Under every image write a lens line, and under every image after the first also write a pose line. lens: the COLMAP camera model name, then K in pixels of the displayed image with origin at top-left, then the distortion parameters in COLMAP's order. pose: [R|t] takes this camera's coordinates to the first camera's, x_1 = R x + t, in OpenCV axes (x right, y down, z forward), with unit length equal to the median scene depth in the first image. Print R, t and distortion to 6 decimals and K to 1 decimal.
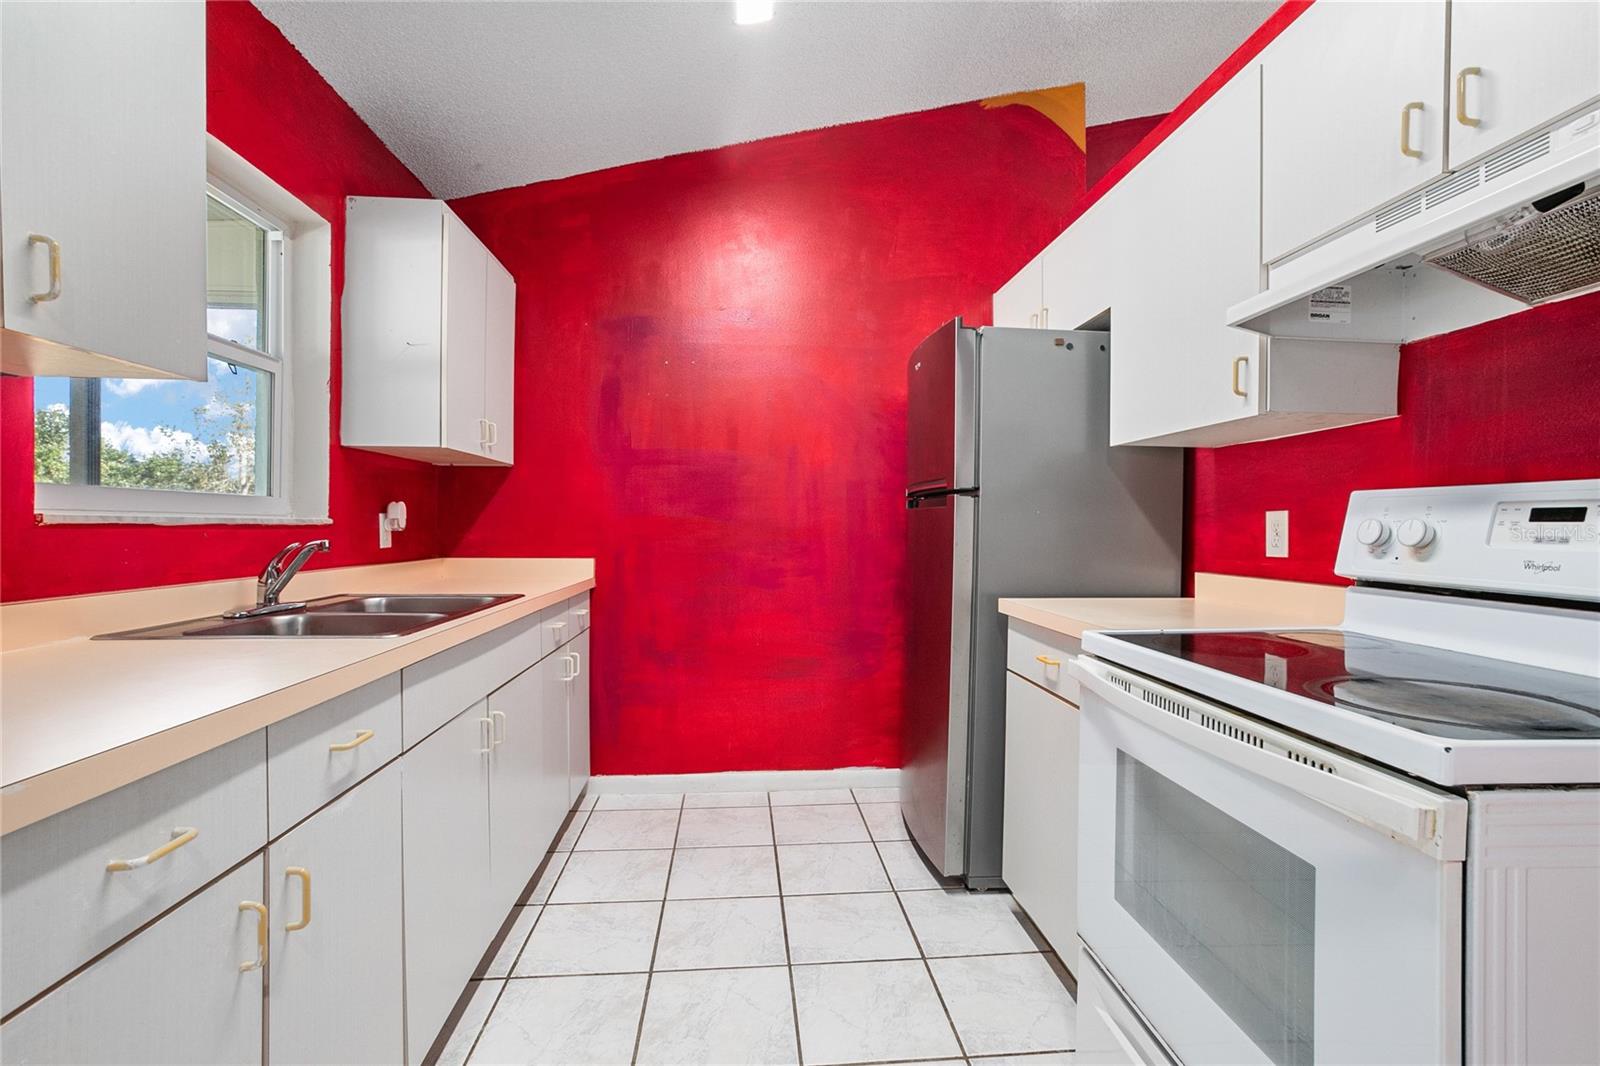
lens RADIAL K [[719.5, 0, 800.2], [0, 719.5, 529.0], [0, 0, 1]] dist [-0.044071, 0.021934]
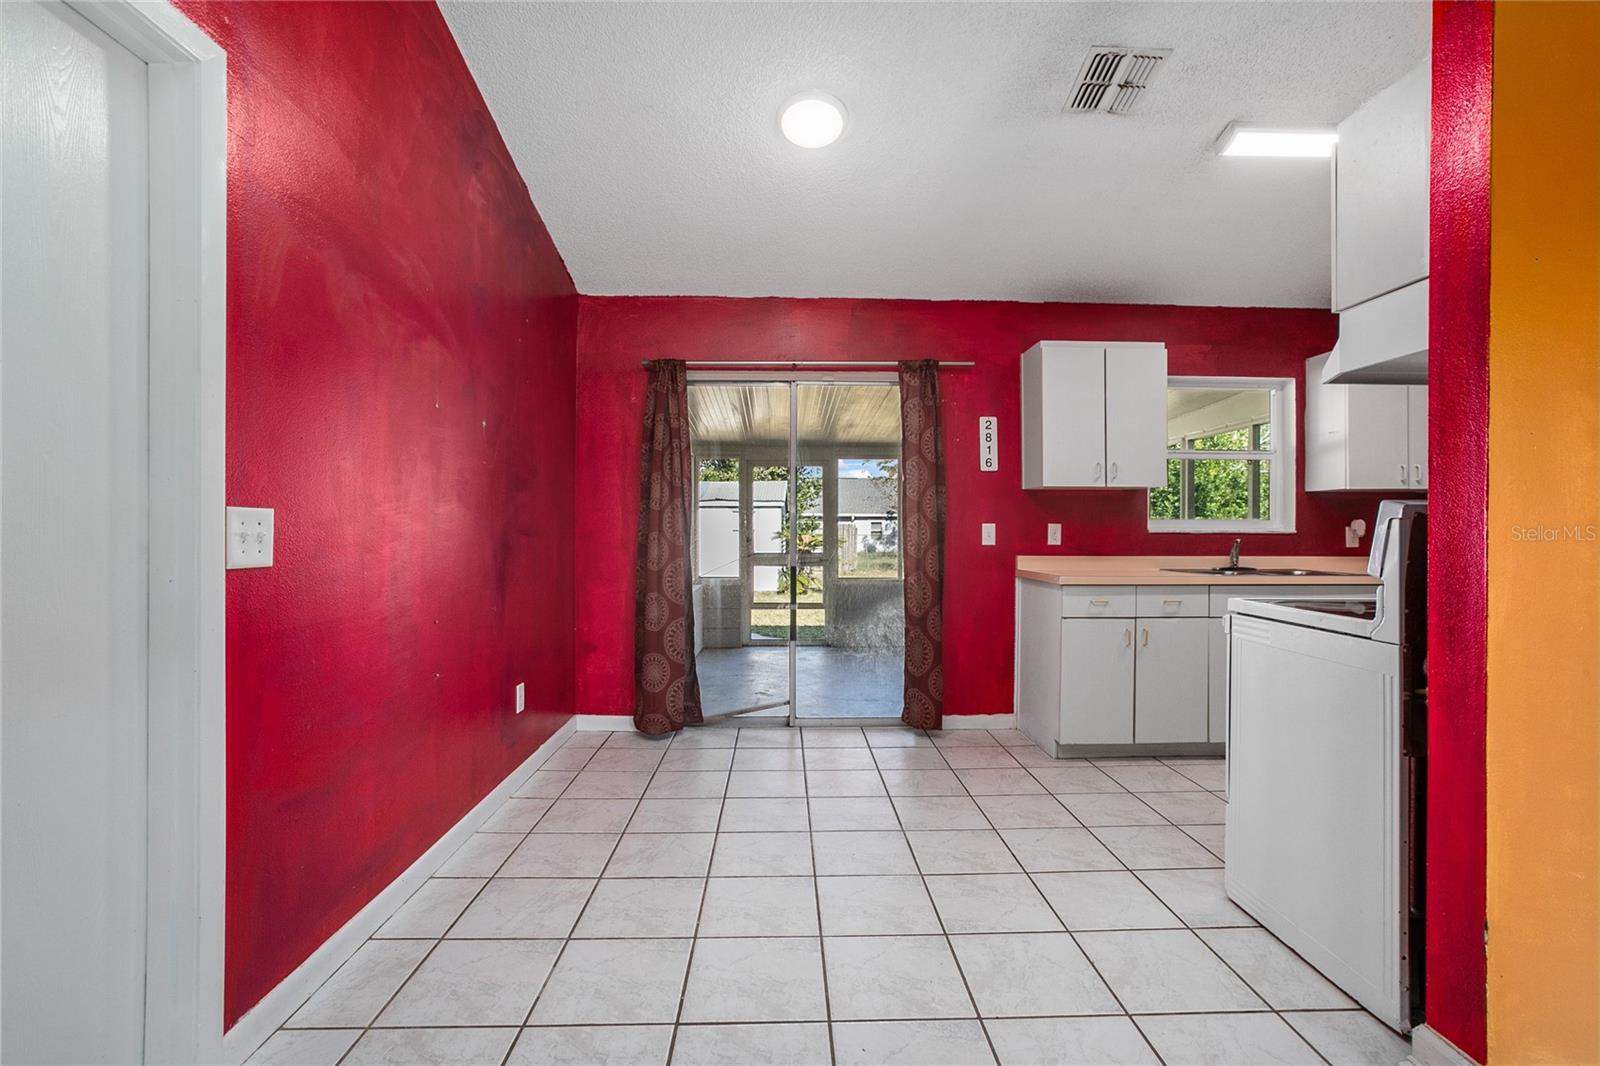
lens RADIAL K [[719.5, 0, 803.5], [0, 719.5, 527.9], [0, 0, 1]] dist [-0.044071, 0.021934]
pose [[-0.050208, -0.011640, -0.998671, 1.407436], [-0.008118, 0.999904, -0.011246, 0.012527], [0.998706, 0.007543, -0.050298, -0.262457]]
